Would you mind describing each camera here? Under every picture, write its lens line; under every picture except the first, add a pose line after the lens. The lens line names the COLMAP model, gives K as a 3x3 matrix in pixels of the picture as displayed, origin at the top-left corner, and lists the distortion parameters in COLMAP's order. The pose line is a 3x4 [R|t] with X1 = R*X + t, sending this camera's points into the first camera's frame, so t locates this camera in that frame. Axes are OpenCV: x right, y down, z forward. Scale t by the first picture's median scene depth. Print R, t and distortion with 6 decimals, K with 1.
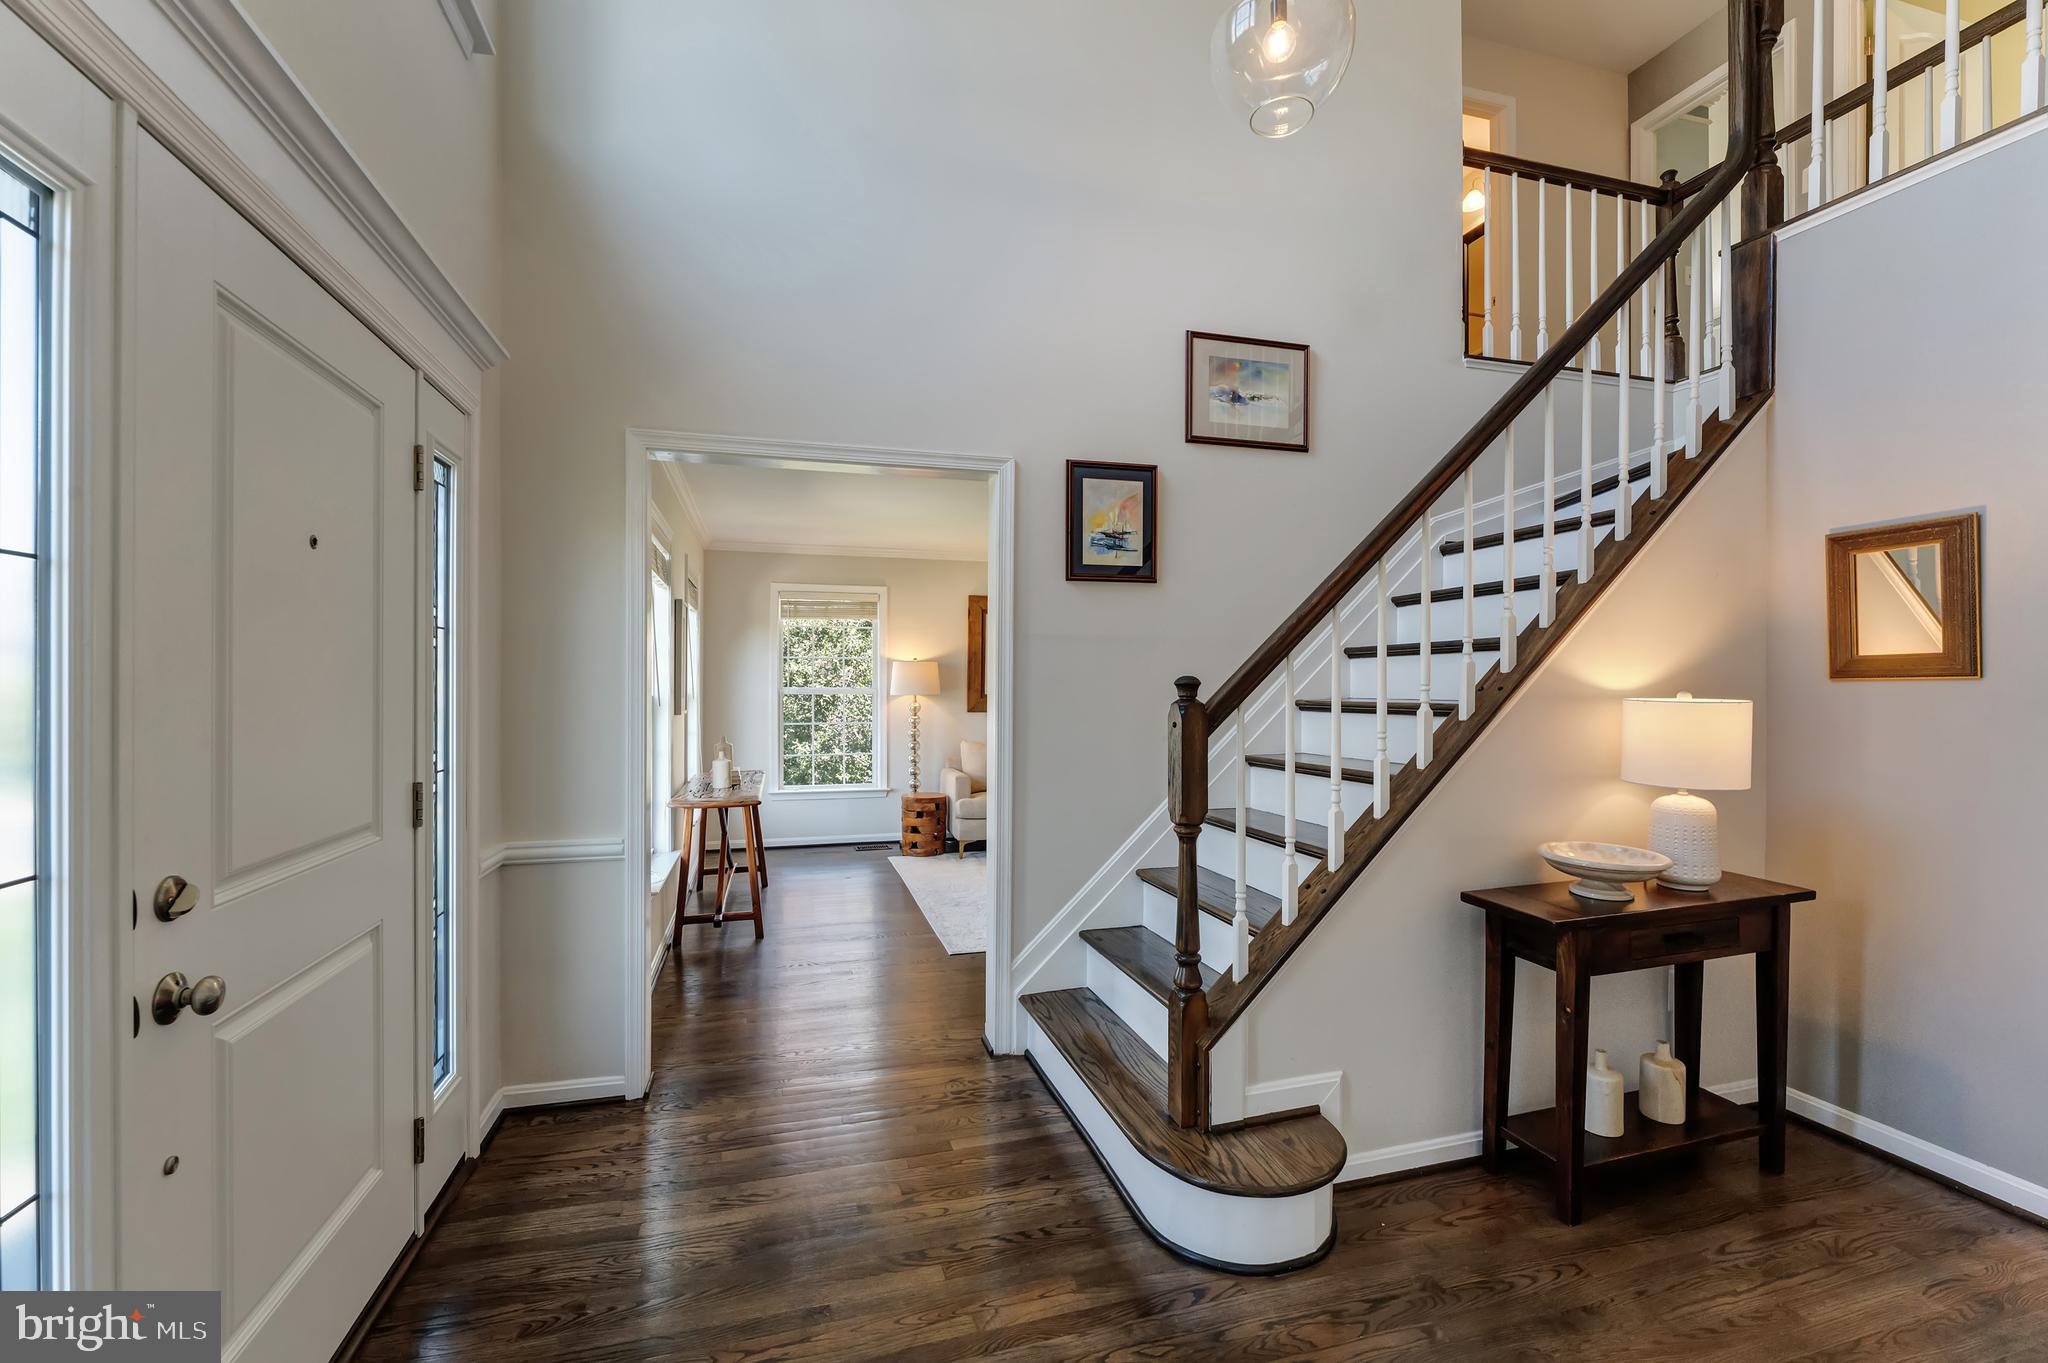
lens RADIAL K [[860.2, 0, 1024.0], [0, 860.2, 681.5], [0, 0, 1]] dist [0.001650, 0.000057]
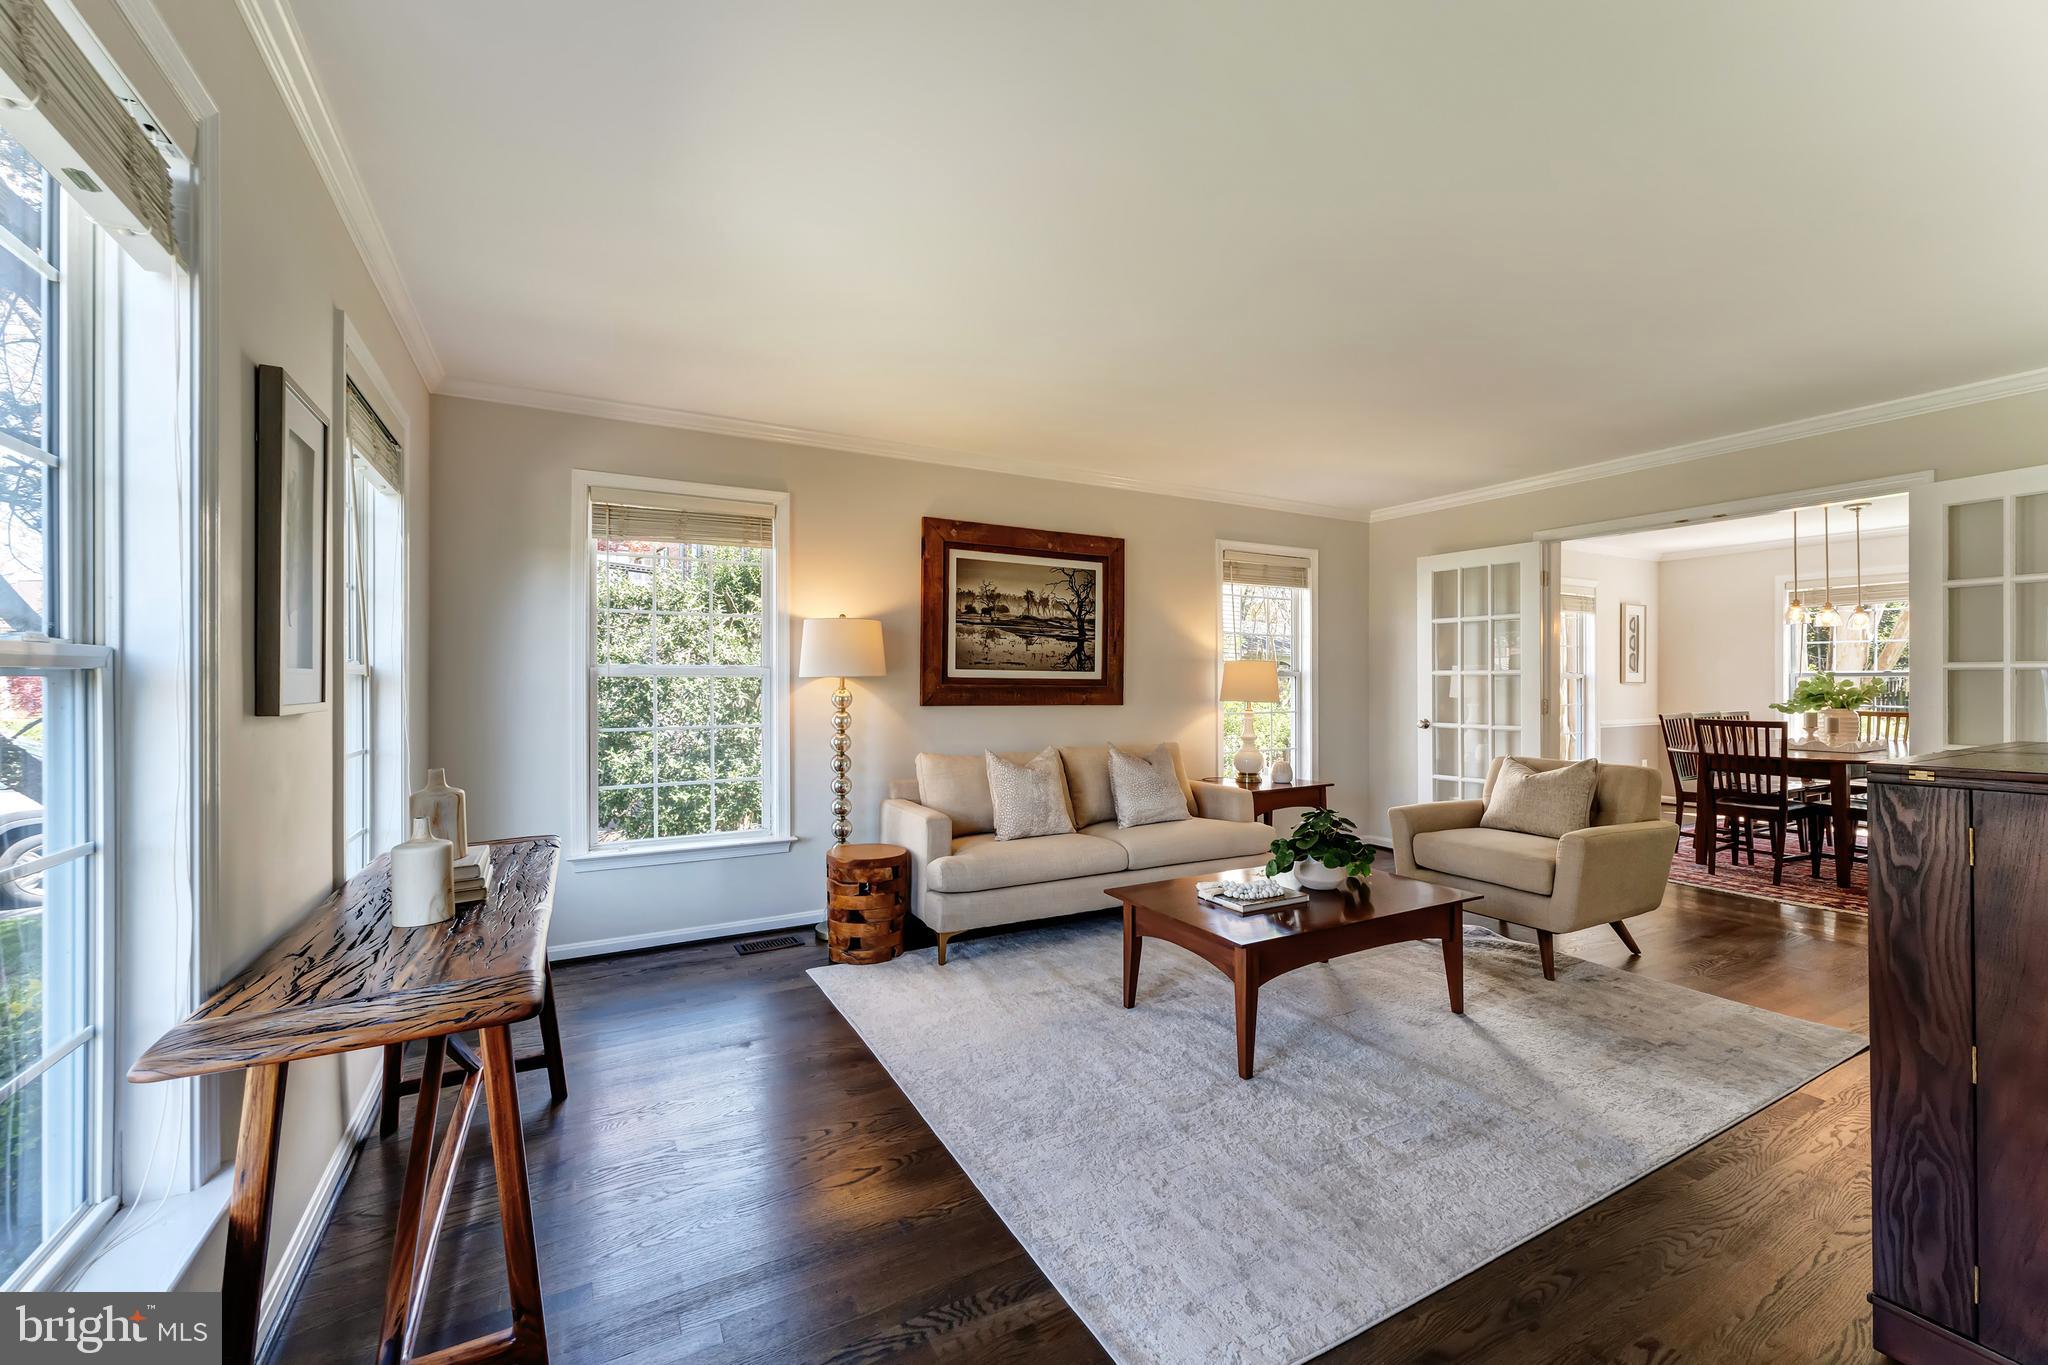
lens RADIAL K [[823.6, 0, 1024.0], [0, 823.6, 682.5], [0, 0, 1]] dist [0.001115, 0.000323]
pose [[0.976886, -0.002267, 0.213750, -0.127108], [0.001513, 0.999992, 0.003688, 0.017658], [-0.213757, -0.003279, 0.976881, 0.431191]]
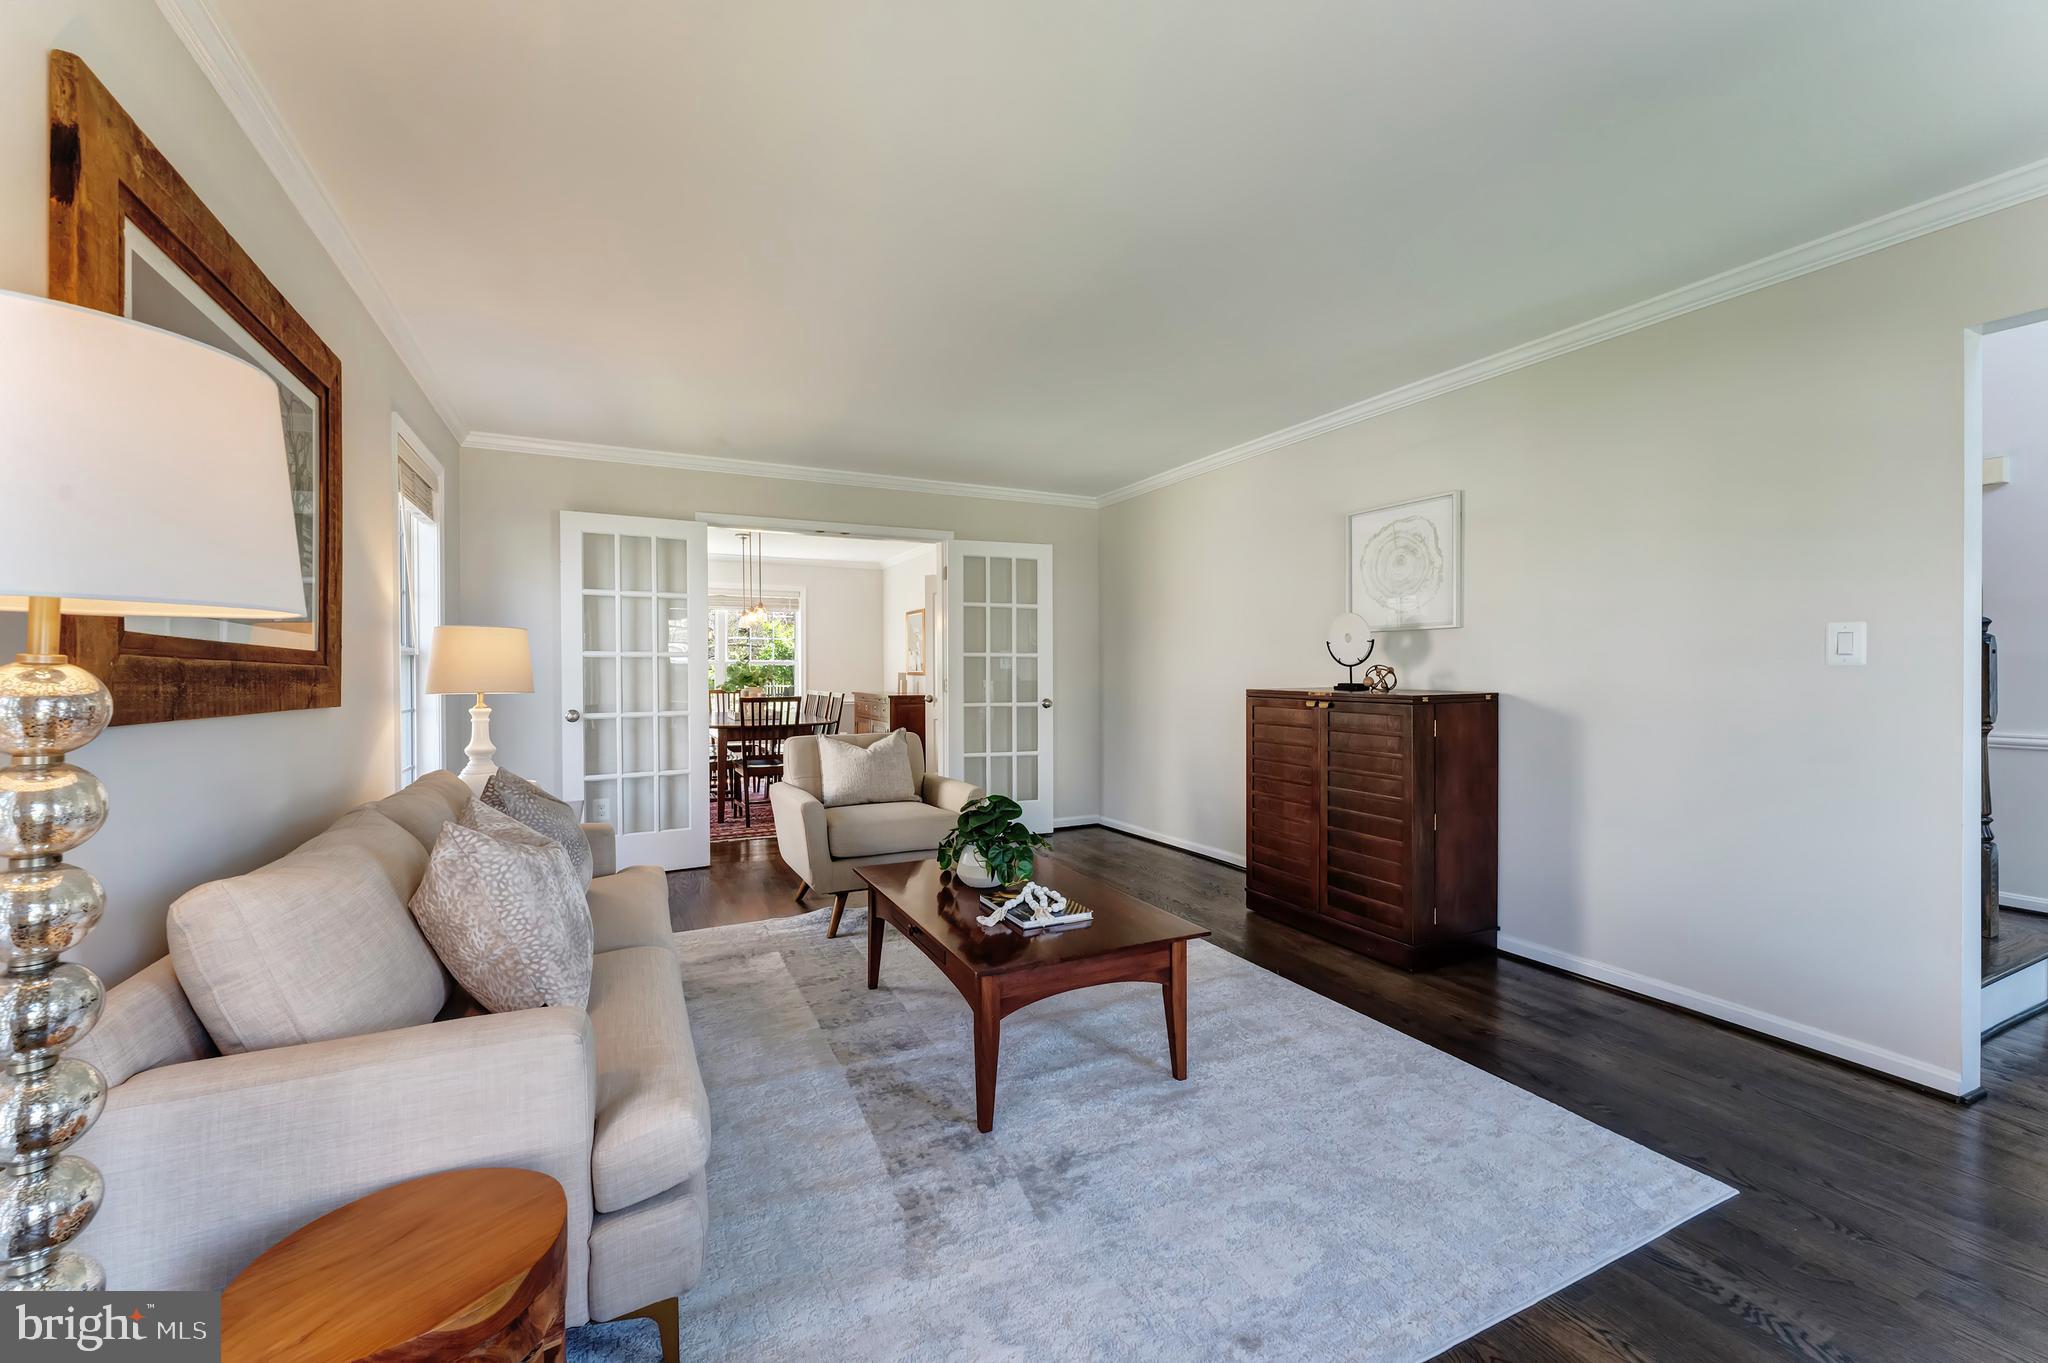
lens RADIAL K [[823.6, 0, 1024.0], [0, 823.6, 681.5], [0, 0, 1]] dist [0.001115, 0.000323]
pose [[-0.168745, -0.012056, 0.985586, -0.268717], [0.001760, 0.999920, 0.012533, 0.026607], [-0.985658, 0.003850, -0.168711, 0.870677]]
